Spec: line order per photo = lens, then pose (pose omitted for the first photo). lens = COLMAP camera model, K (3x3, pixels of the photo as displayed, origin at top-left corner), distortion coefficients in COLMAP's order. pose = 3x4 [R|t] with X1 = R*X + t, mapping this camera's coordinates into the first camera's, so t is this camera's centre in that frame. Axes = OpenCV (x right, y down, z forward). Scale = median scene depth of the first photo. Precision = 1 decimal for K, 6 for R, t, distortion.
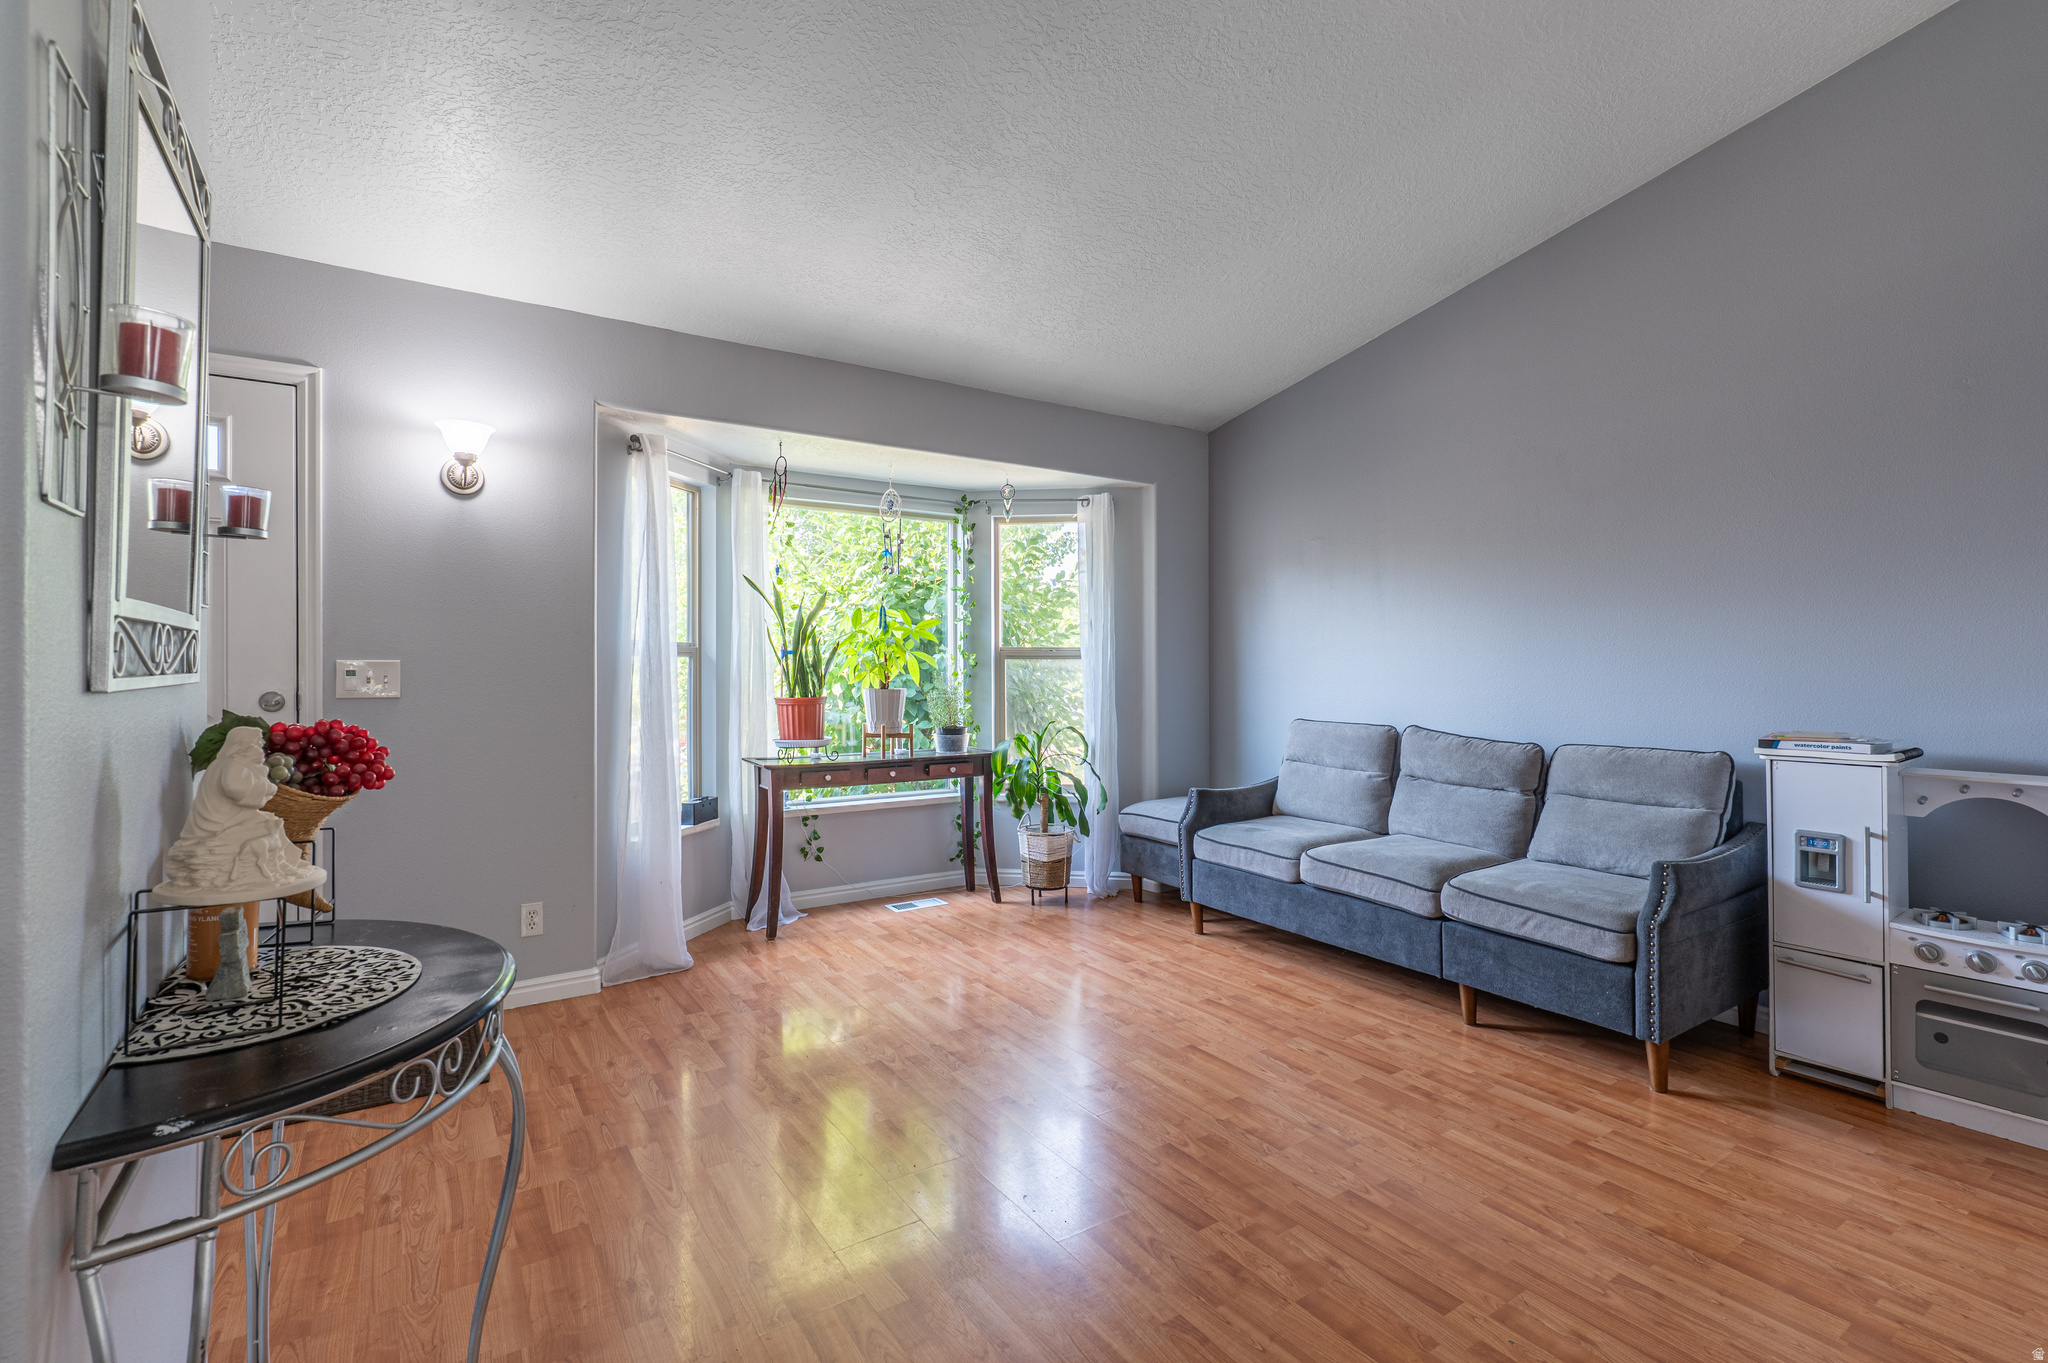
lens RADIAL K [[956.1, 0, 1014.3], [0, 956.1, 660.9], [0, 0, 1]] dist [-0.008723, 0.001324]
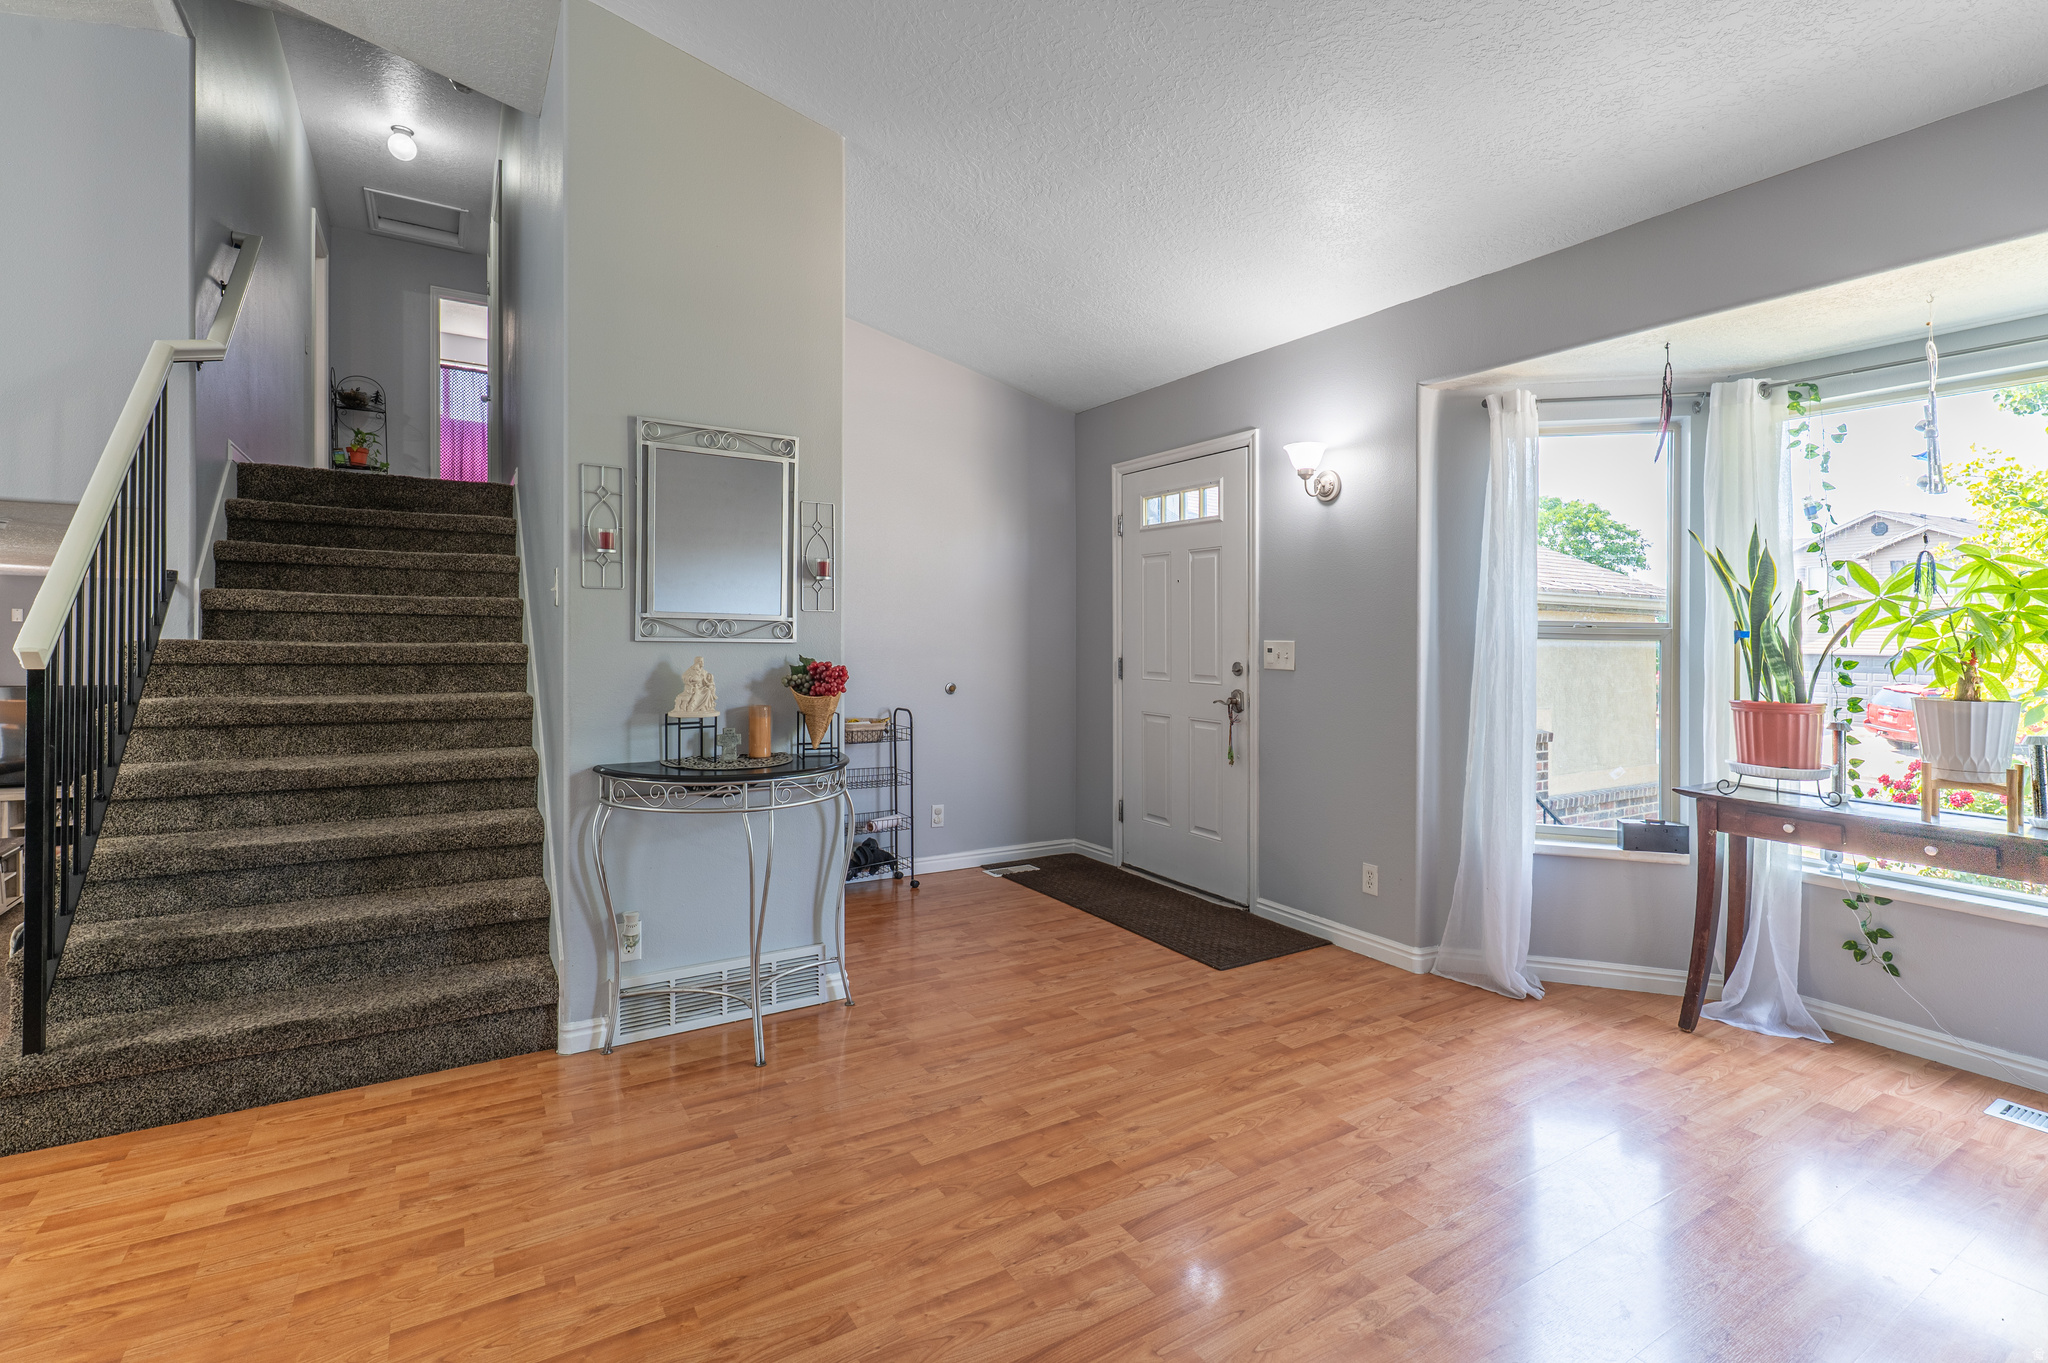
lens RADIAL K [[956.1, 0, 1032.7], [0, 956.1, 655.9], [0, 0, 1]] dist [-0.008723, 0.001324]
pose [[-0.047730, 0.015484, -0.998740, 0.545917], [-0.014682, 0.999761, 0.016201, 0.003367], [0.998752, 0.015437, -0.047491, 0.602886]]
